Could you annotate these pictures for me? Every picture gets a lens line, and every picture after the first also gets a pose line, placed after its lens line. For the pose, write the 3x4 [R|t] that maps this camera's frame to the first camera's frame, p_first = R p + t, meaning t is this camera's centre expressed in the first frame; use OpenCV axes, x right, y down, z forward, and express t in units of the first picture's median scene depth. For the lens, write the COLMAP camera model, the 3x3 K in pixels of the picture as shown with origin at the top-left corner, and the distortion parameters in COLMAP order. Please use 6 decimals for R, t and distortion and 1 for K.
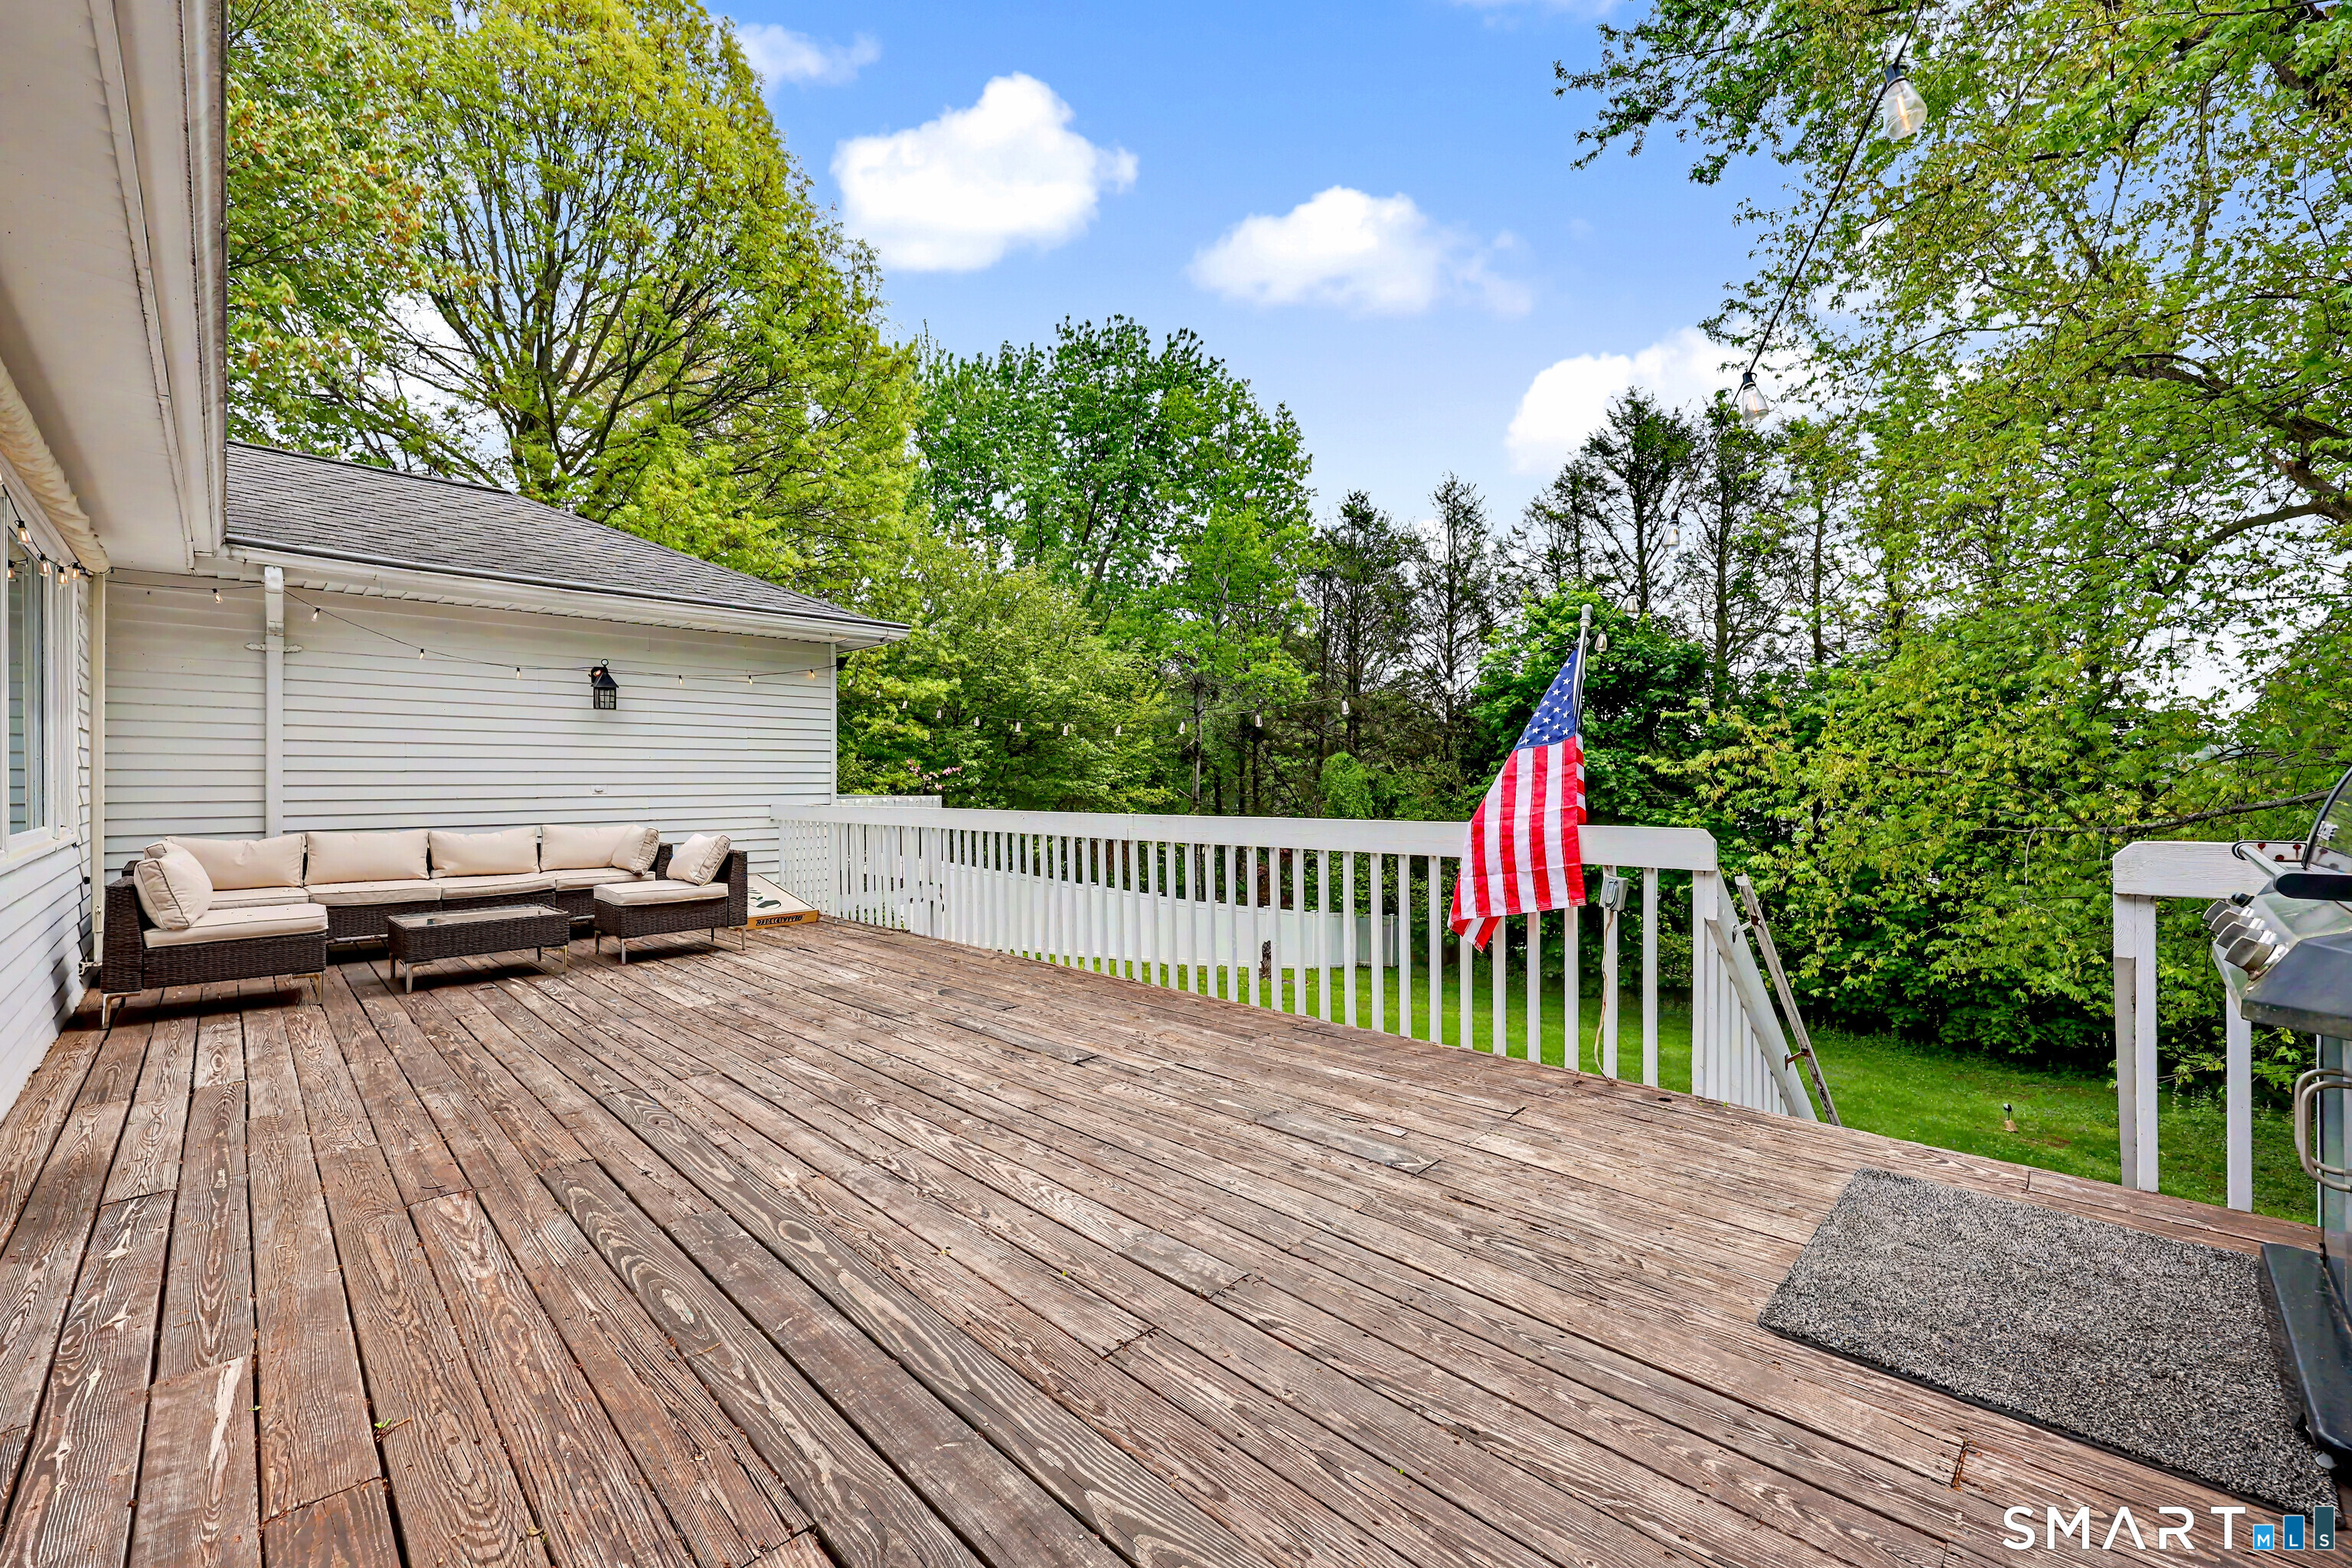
lens RADIAL K [[955.1, 0, 1172.1], [0, 955.1, 777.2], [0, 0, 1]] dist [-0.001975, -0.000170]
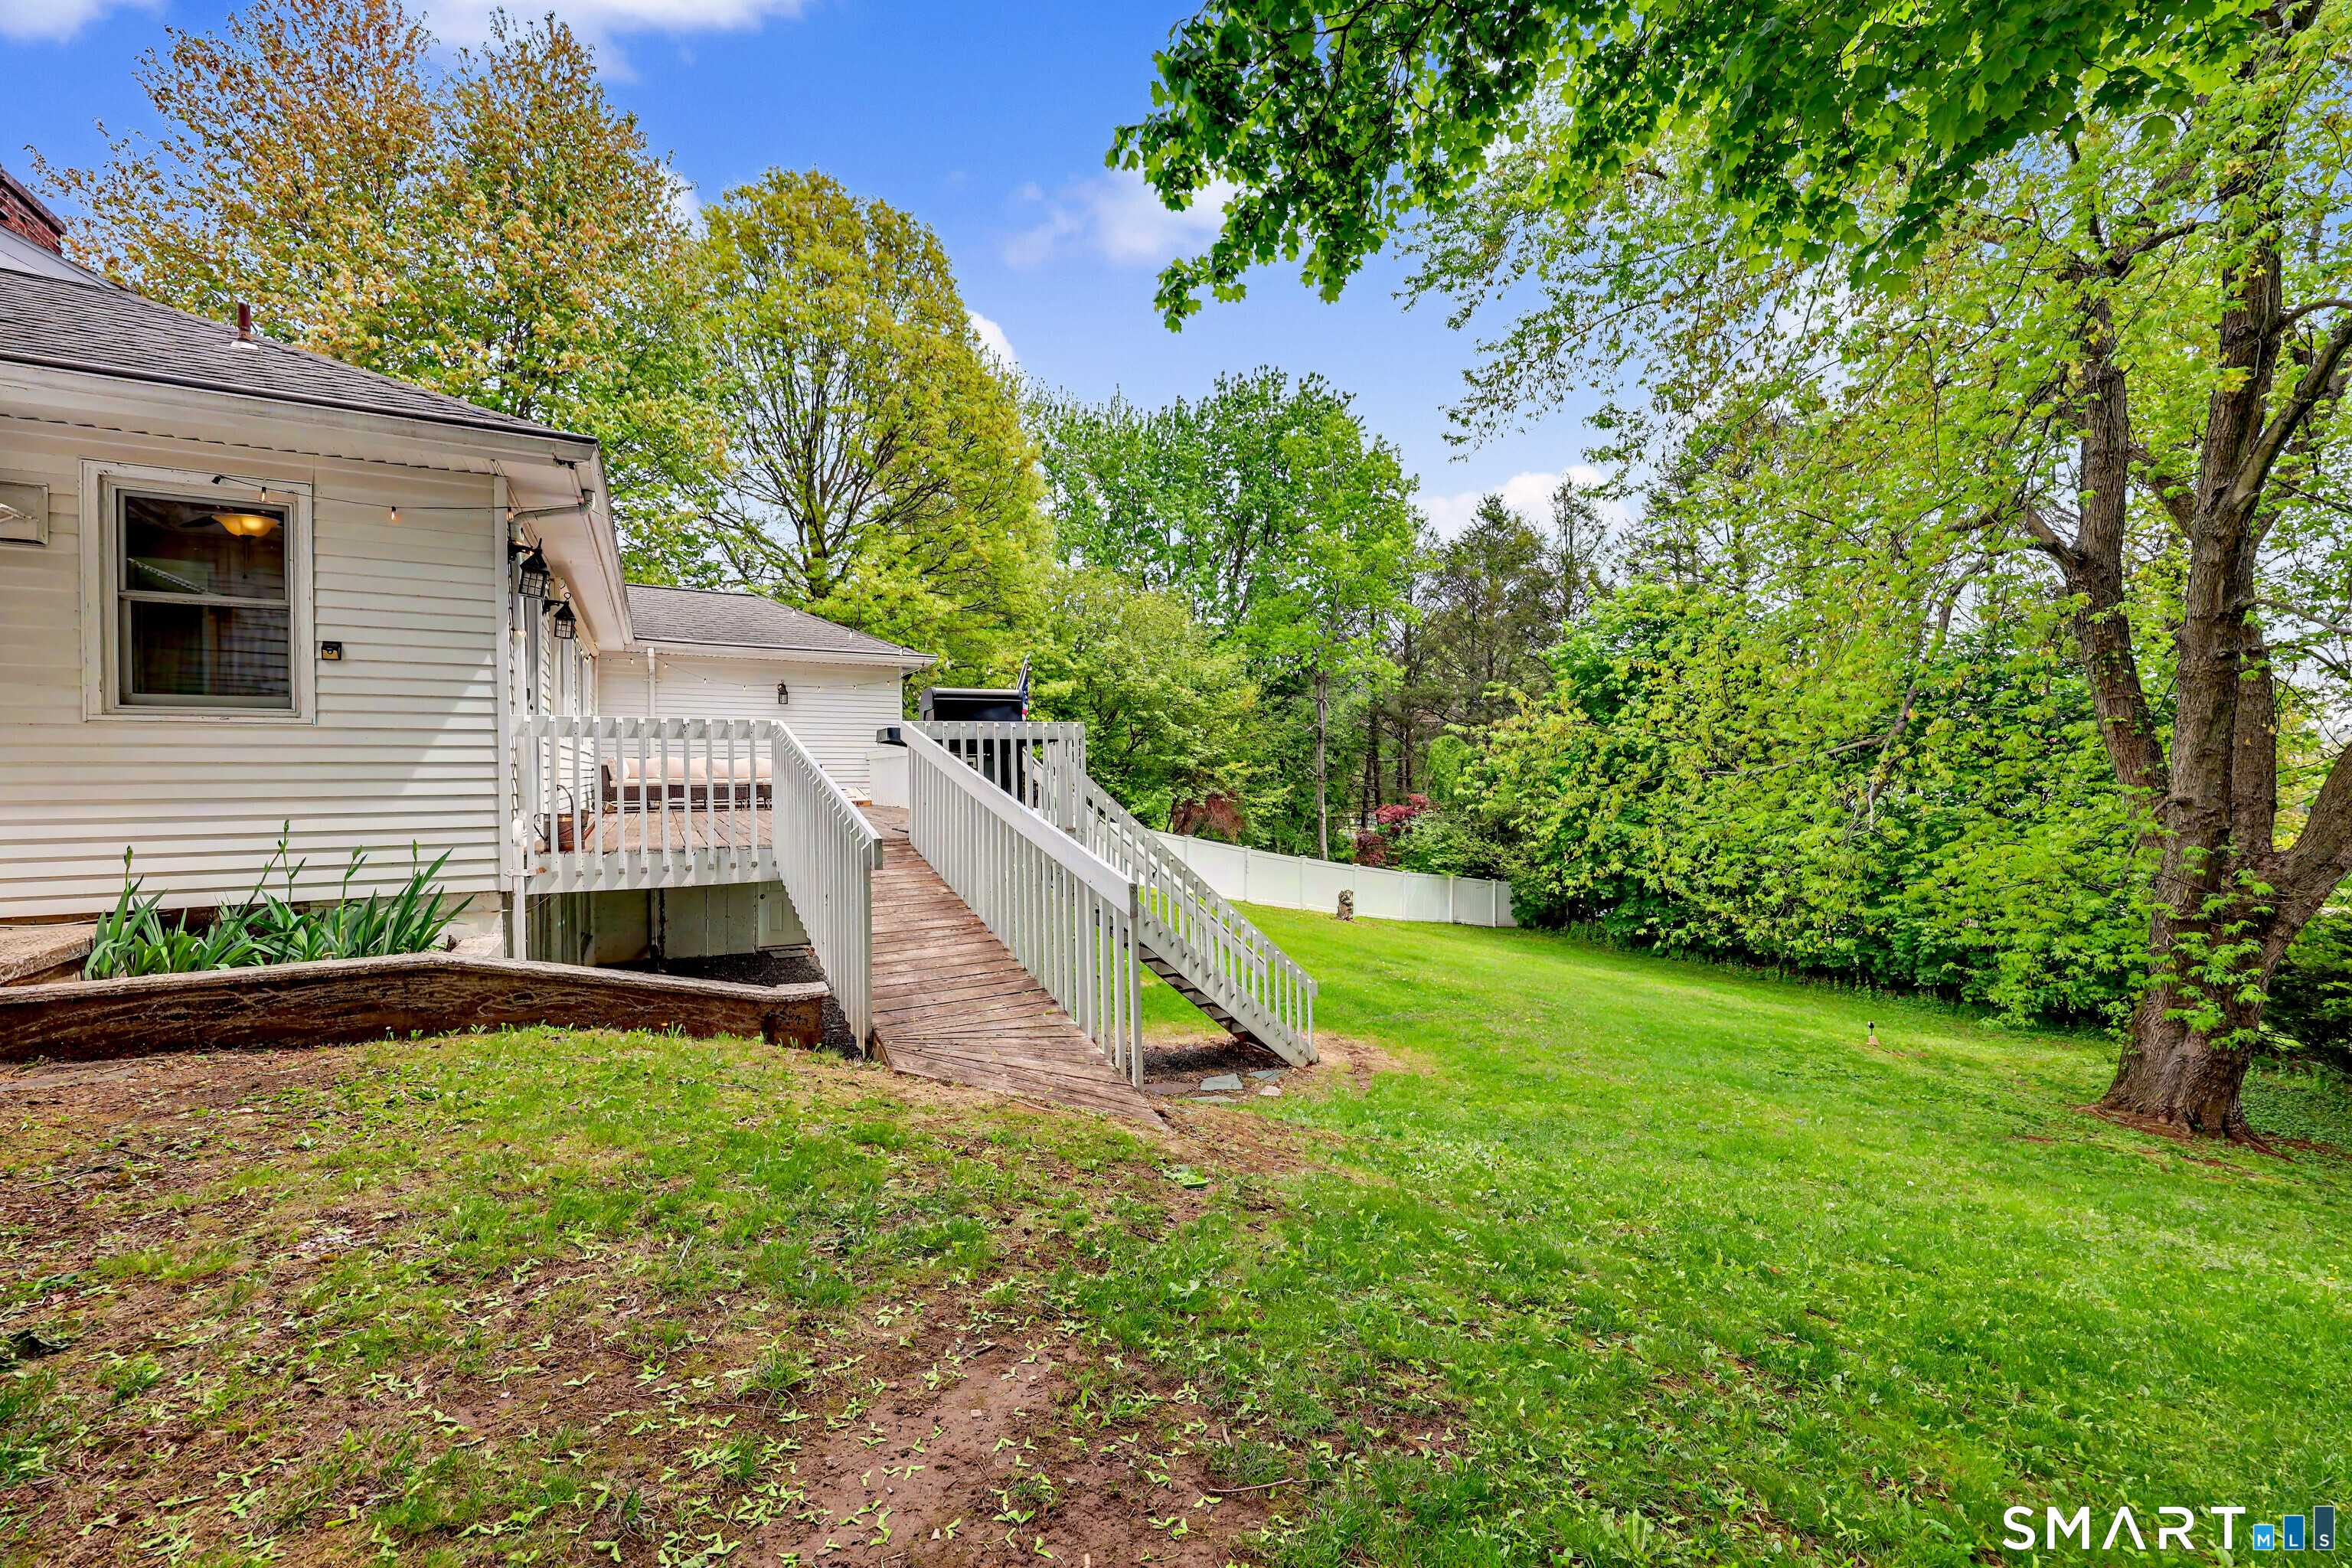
lens RADIAL K [[955.1, 0, 1182.5], [0, 955.1, 780.4], [0, 0, 1]] dist [-0.001975, -0.000170]
pose [[0.960883, 0.000157, -0.276954, 0.313932], [0.002350, 0.999959, 0.008720, 0.031040], [0.276944, -0.009030, 0.960843, -0.294030]]
